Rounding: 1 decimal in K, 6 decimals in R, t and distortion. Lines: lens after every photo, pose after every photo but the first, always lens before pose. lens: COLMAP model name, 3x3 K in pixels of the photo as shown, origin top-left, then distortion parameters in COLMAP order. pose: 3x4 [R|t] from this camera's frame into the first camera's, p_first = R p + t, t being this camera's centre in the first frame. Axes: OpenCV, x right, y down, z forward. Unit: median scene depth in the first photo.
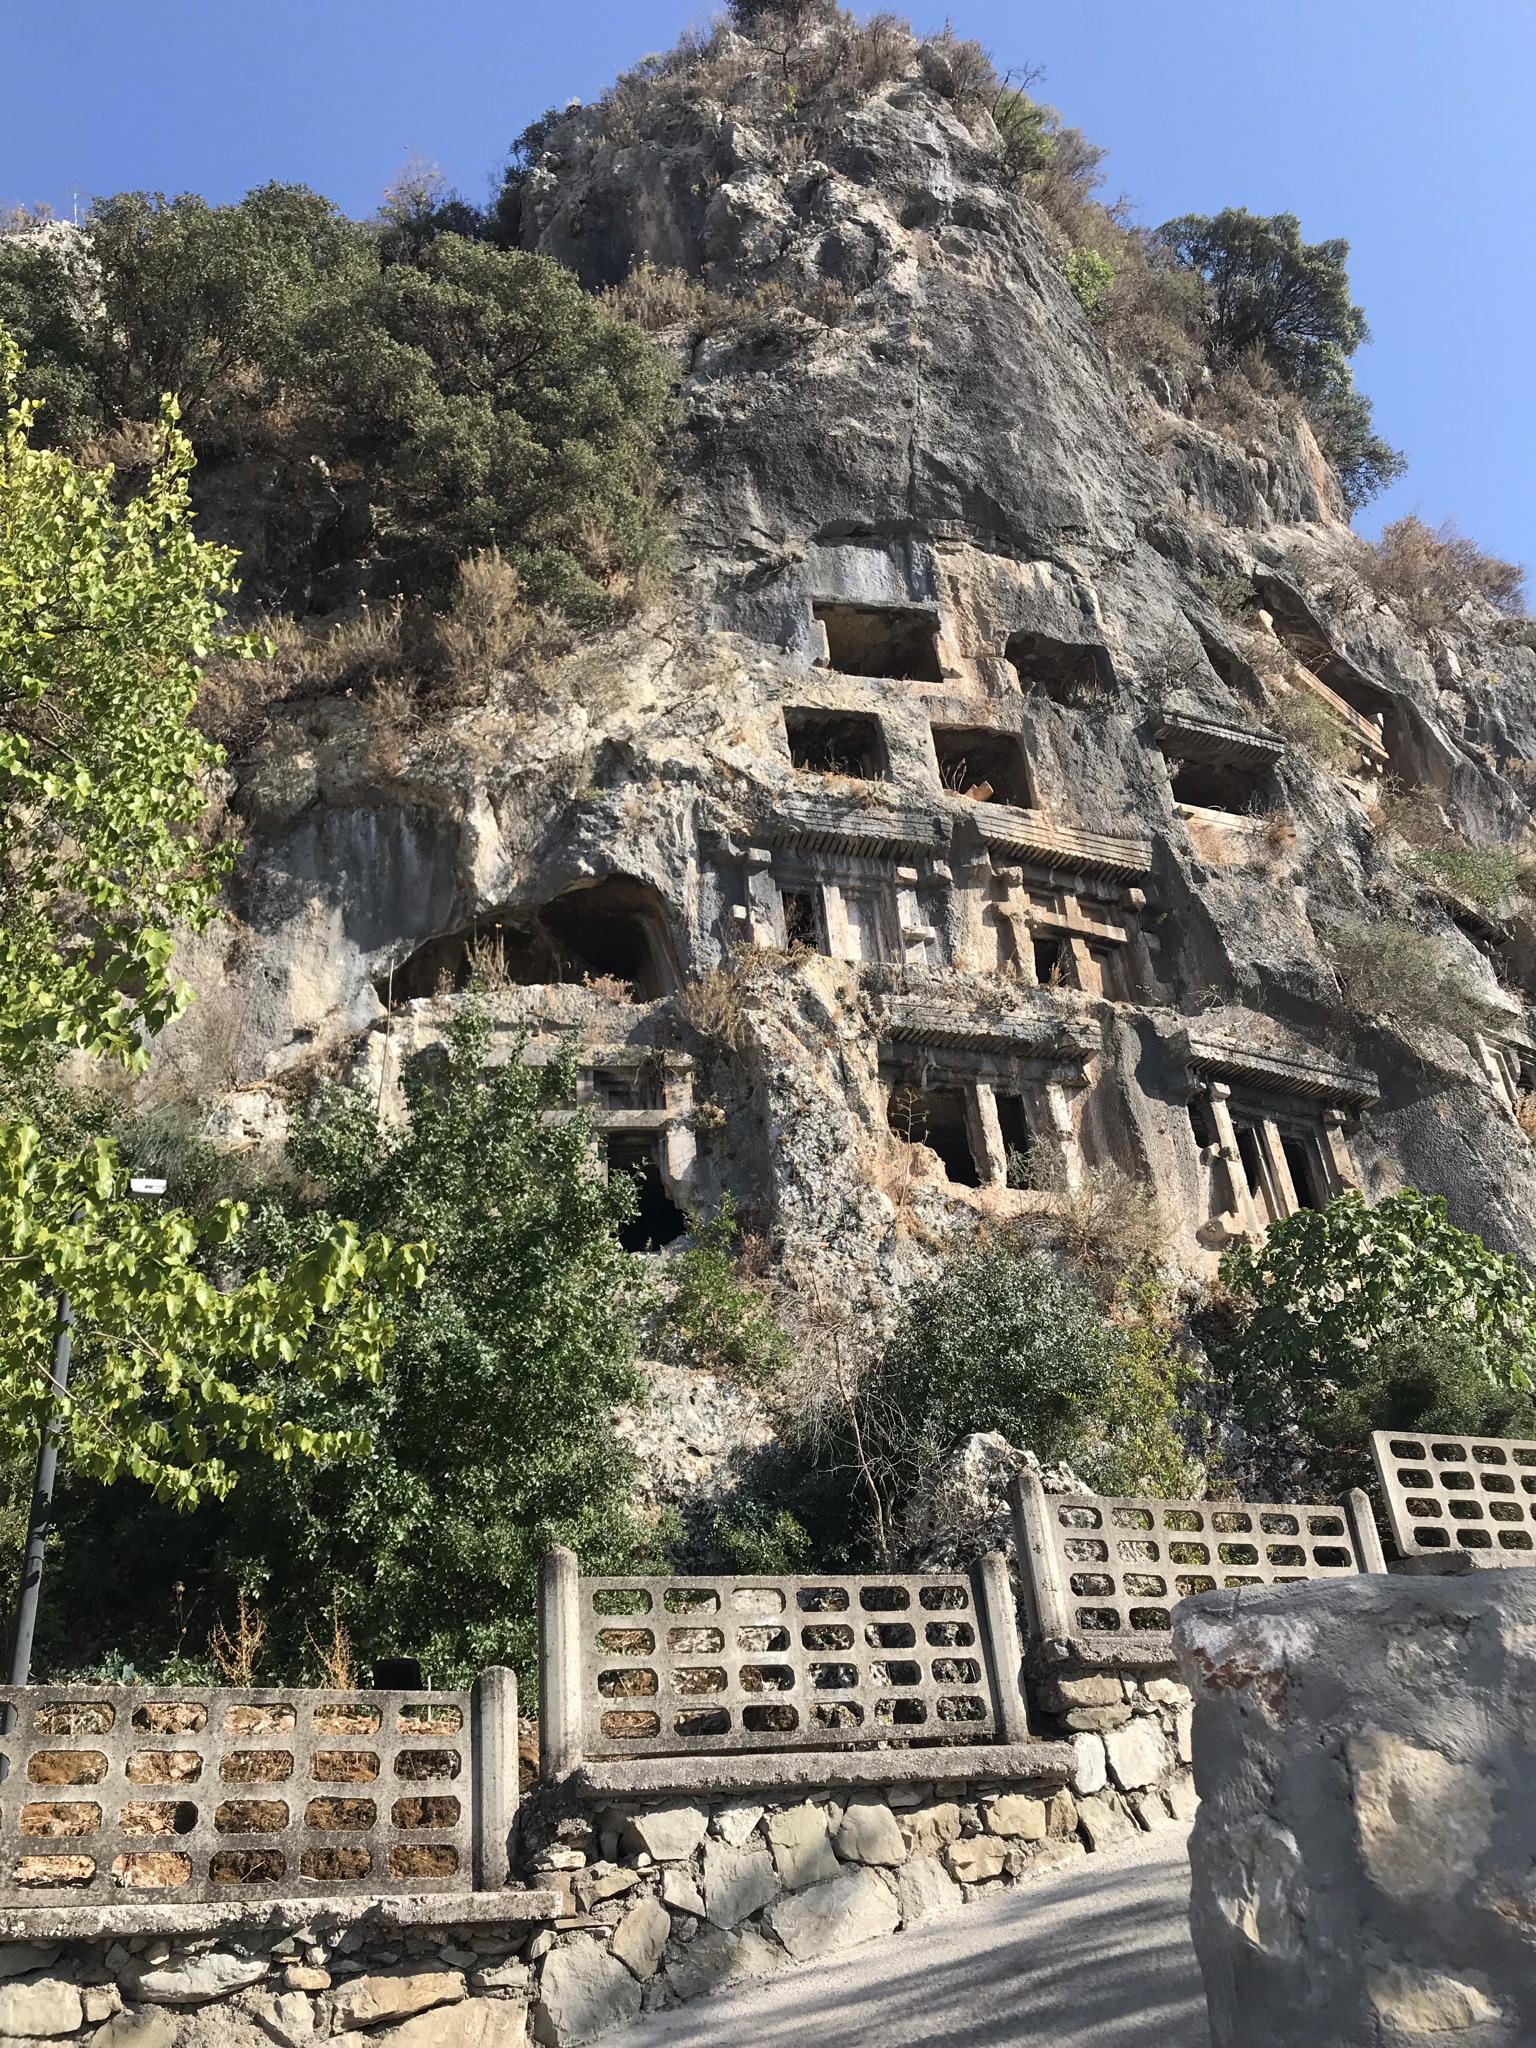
lens RADIAL K [[1680.7, 0, 768.0], [0, 1680.7, 1009.1], [0, 0, 1]] dist [0.028127, -0.030137]
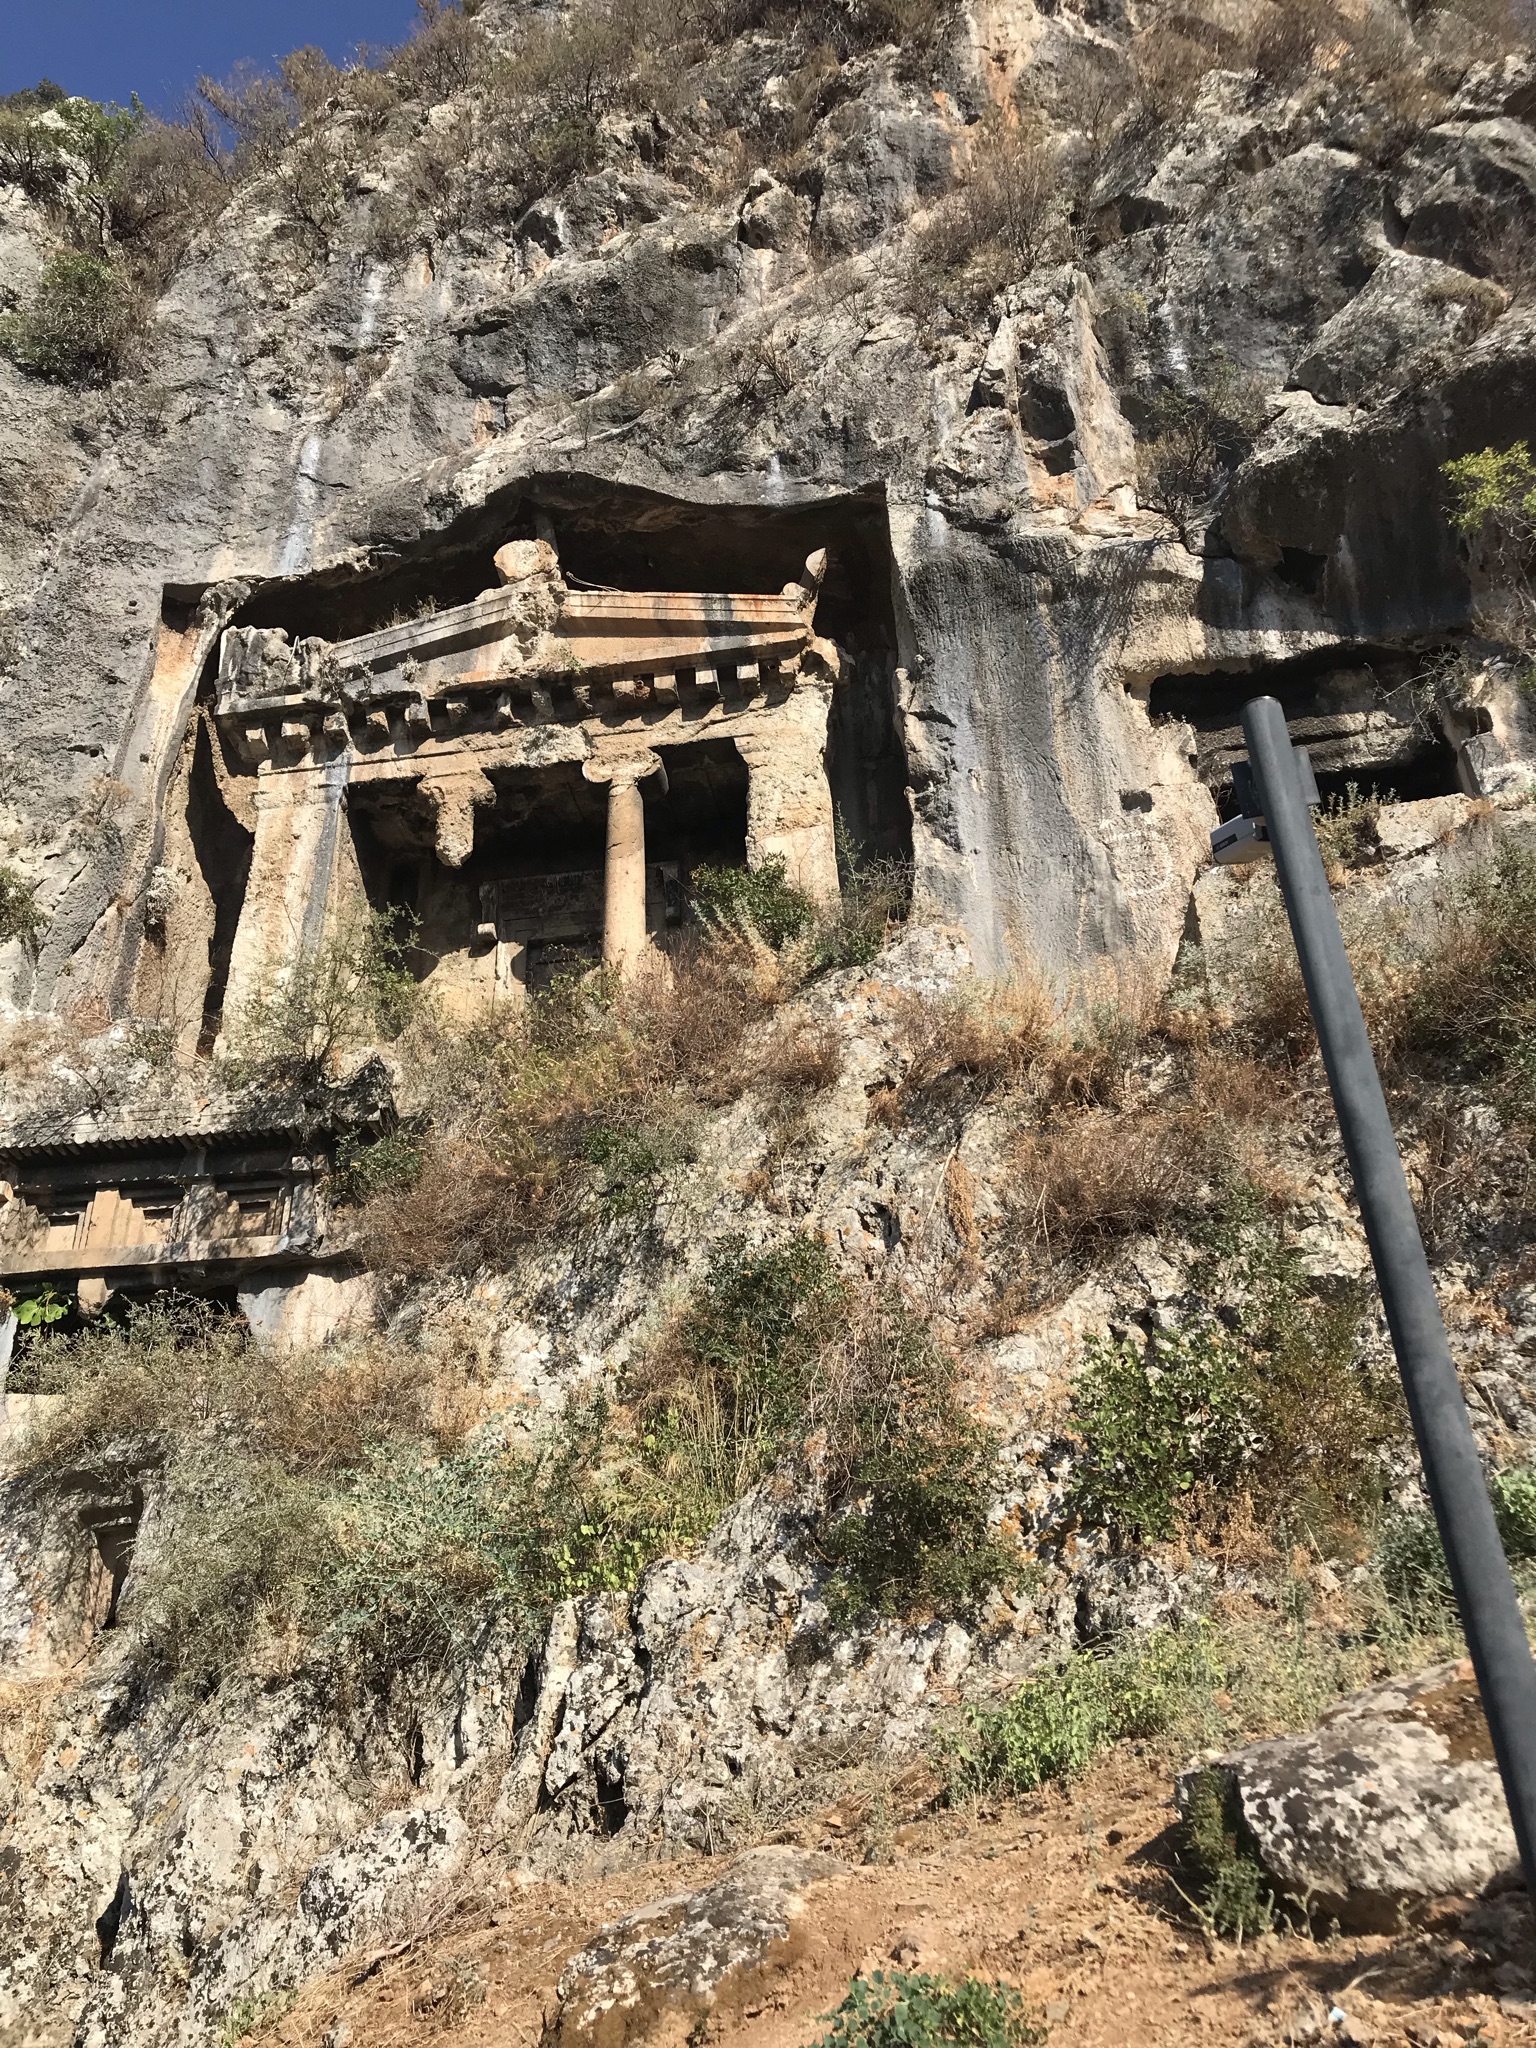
lens RADIAL K [[1680.7, 0, 769.6], [0, 1680.7, 1035.9], [0, 0, 1]] dist [0.028127, -0.030137]
pose [[0.671423, -0.337749, -0.659633, 1.120487], [0.366604, 0.924940, -0.100436, 0.036859], [0.644043, -0.174389, 0.744847, 0.927280]]
